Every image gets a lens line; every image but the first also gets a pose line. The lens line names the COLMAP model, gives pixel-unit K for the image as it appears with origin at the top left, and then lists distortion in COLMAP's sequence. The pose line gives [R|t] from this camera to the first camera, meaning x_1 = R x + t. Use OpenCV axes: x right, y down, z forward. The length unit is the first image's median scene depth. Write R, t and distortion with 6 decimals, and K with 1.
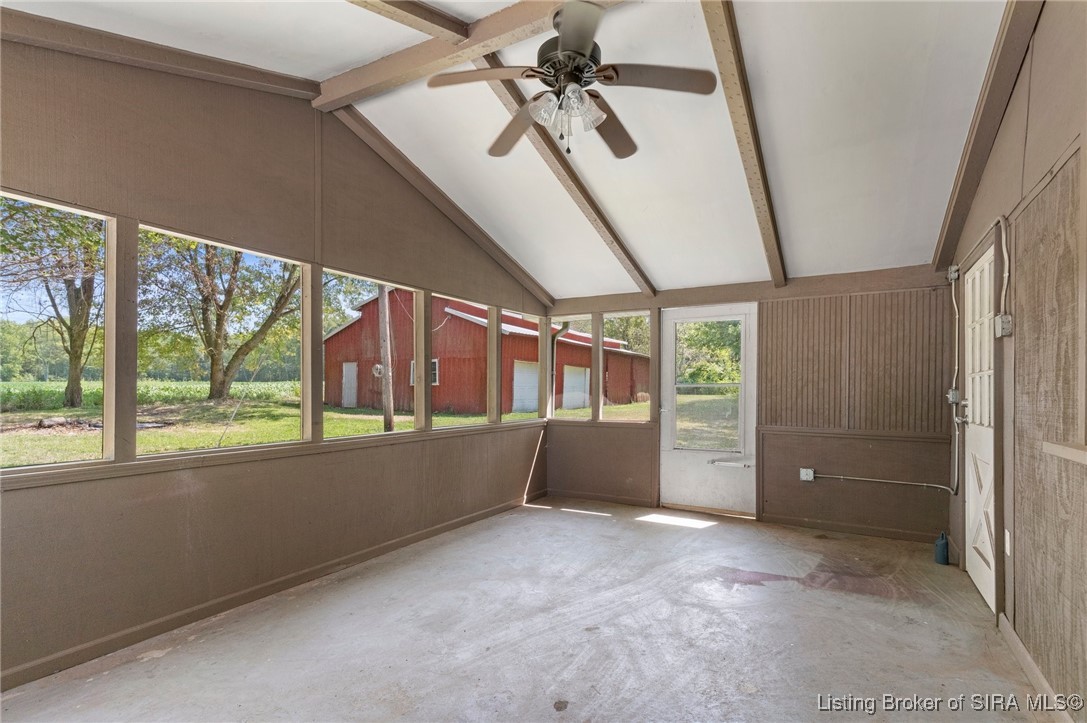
lens RADIAL K [[543.5, 0, 537.4], [0, 543.5, 364.6], [0, 0, 1]] dist [0.017229, -0.000339]
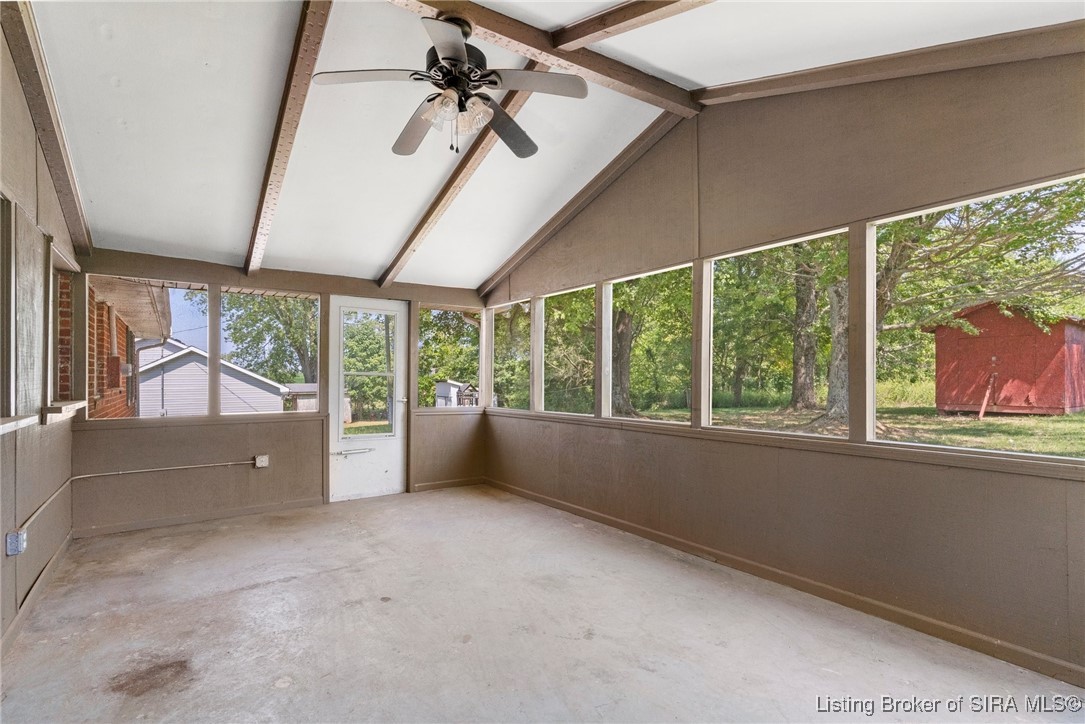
lens RADIAL K [[542.5, 0, 536.4], [0, 542.5, 365.1], [0, 0, 1]] dist [0.017229, -0.000339]
pose [[-0.447480, -0.019851, -0.894073, 0.772389], [0.045419, 0.997959, -0.044890, 0.058936], [0.893140, -0.060695, -0.445665, 1.350818]]
